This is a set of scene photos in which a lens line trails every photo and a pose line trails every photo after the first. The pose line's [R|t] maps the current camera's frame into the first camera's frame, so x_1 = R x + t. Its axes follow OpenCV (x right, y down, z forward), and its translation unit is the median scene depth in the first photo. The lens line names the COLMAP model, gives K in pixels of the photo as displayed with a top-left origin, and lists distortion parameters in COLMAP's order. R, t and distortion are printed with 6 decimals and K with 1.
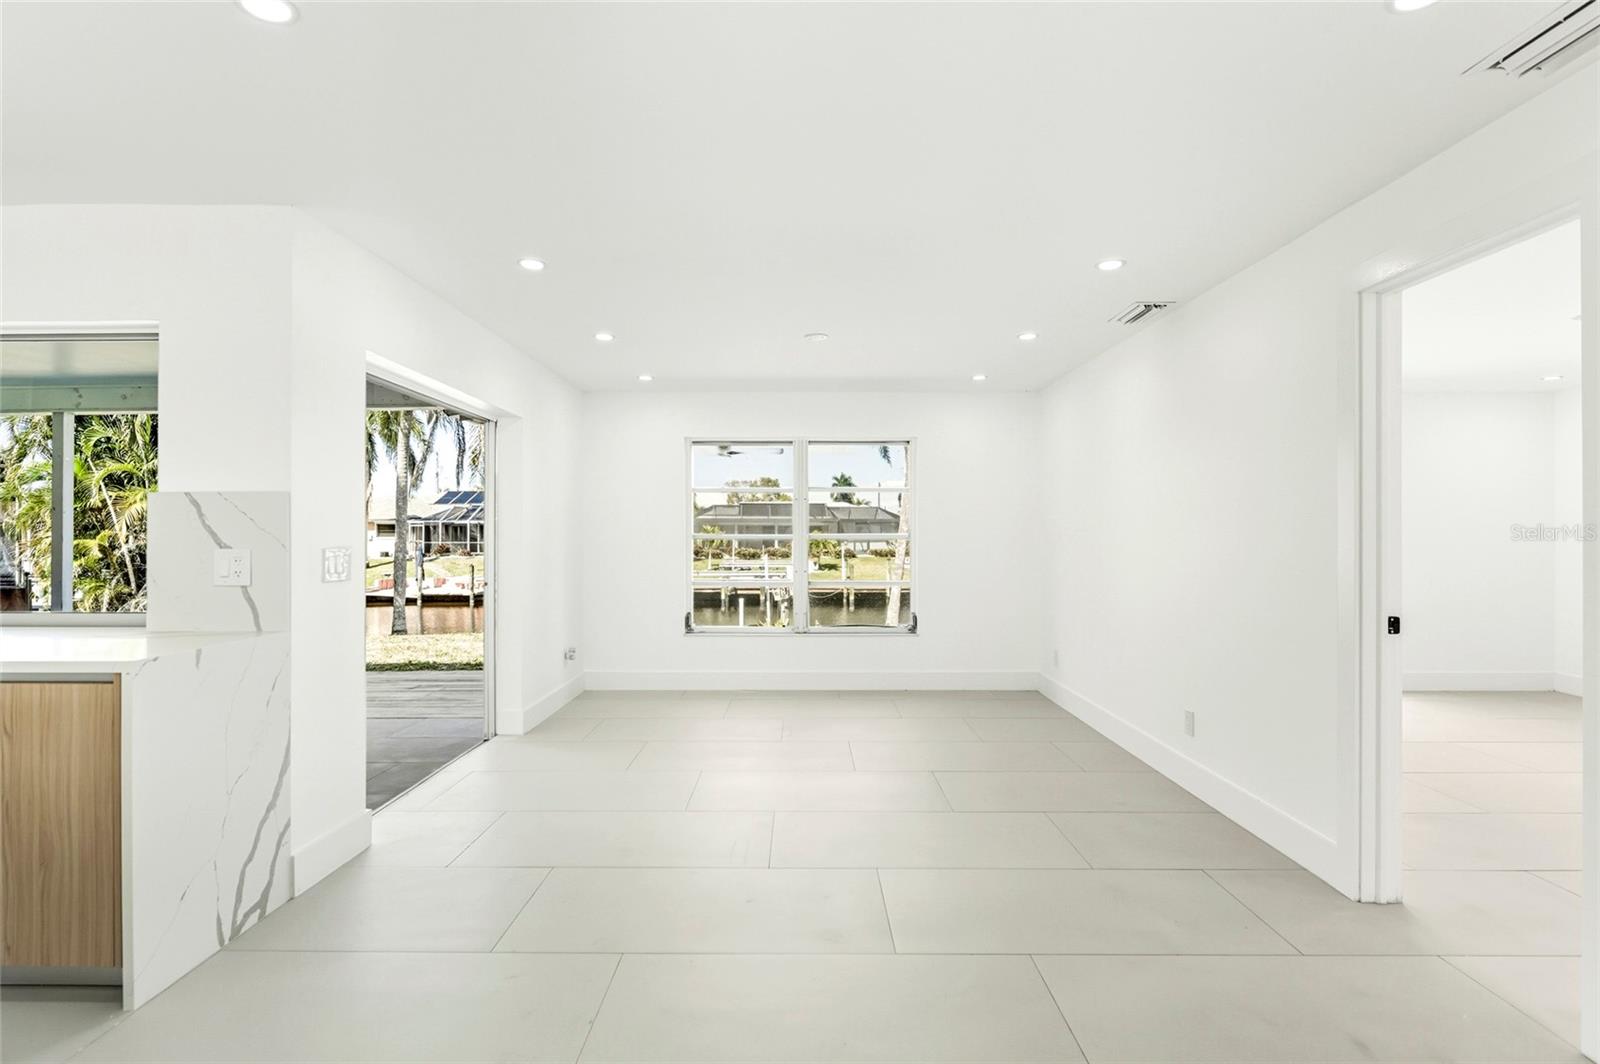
lens RADIAL K [[801.3, 0, 800.0], [0, 801.3, 532.0], [0, 0, 1]] dist [-0.004358, -0.001034]
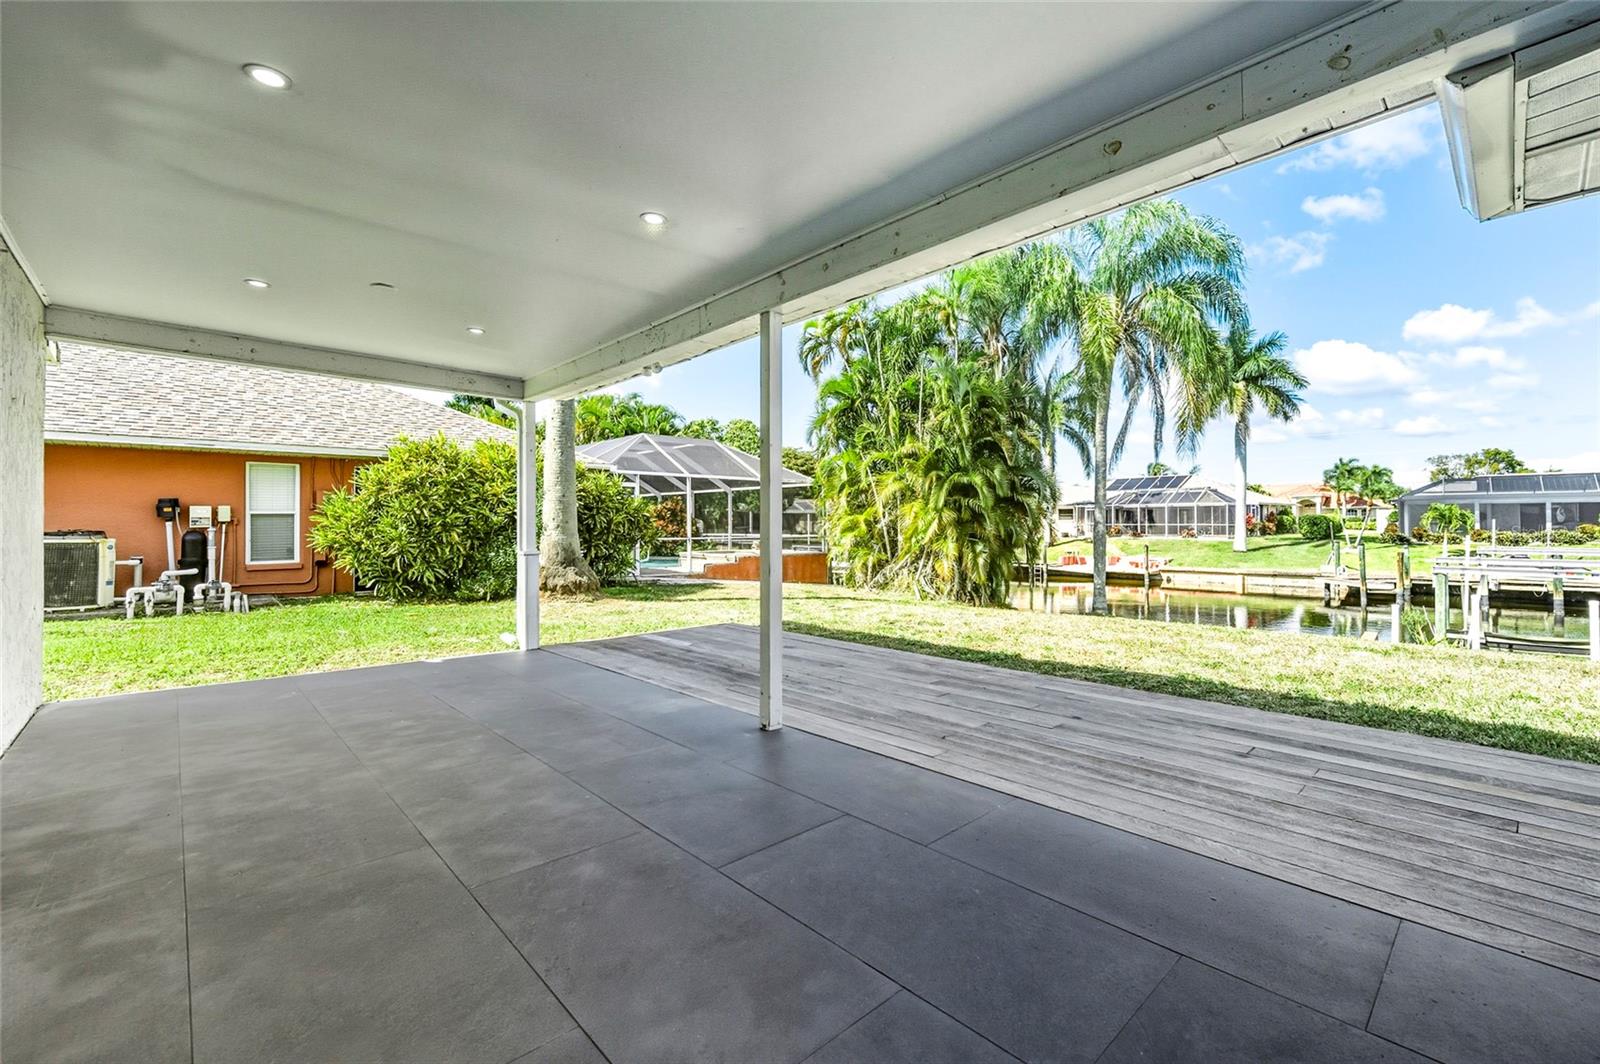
lens RADIAL K [[668.6, 0, 834.0], [0, 668.6, 526.9], [0, 0, 1]] dist [-0.001612, -0.000527]
pose [[0.698200, 0.000476, -0.715903, -0.168895], [0.007234, 0.999944, 0.007720, 0.018550], [0.715866, -0.010569, 0.698158, 0.235290]]
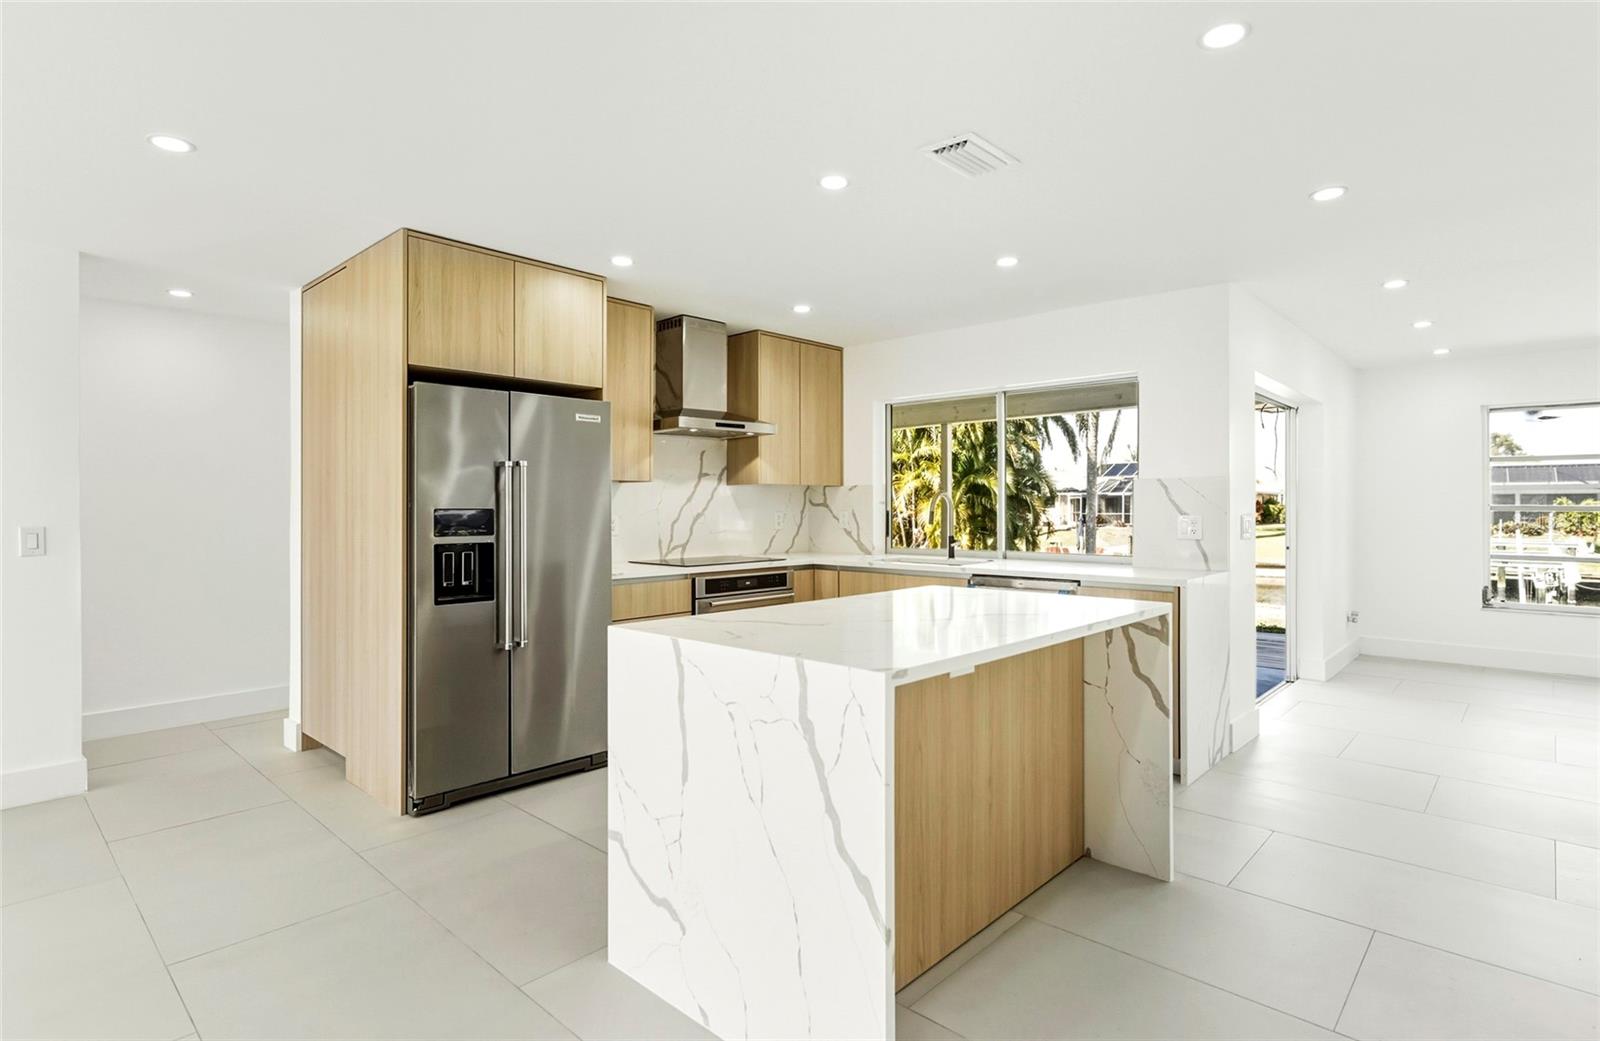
lens RADIAL K [[817.4, 0, 817.5], [0, 817.4, 501.3], [0, 0, 1]] dist [-0.001343, -0.000447]
pose [[0.747295, -0.005825, -0.664467, -0.037635], [0.003966, 0.999983, -0.004306, -0.000262], [0.664480, 0.000582, 0.747306, -0.117489]]
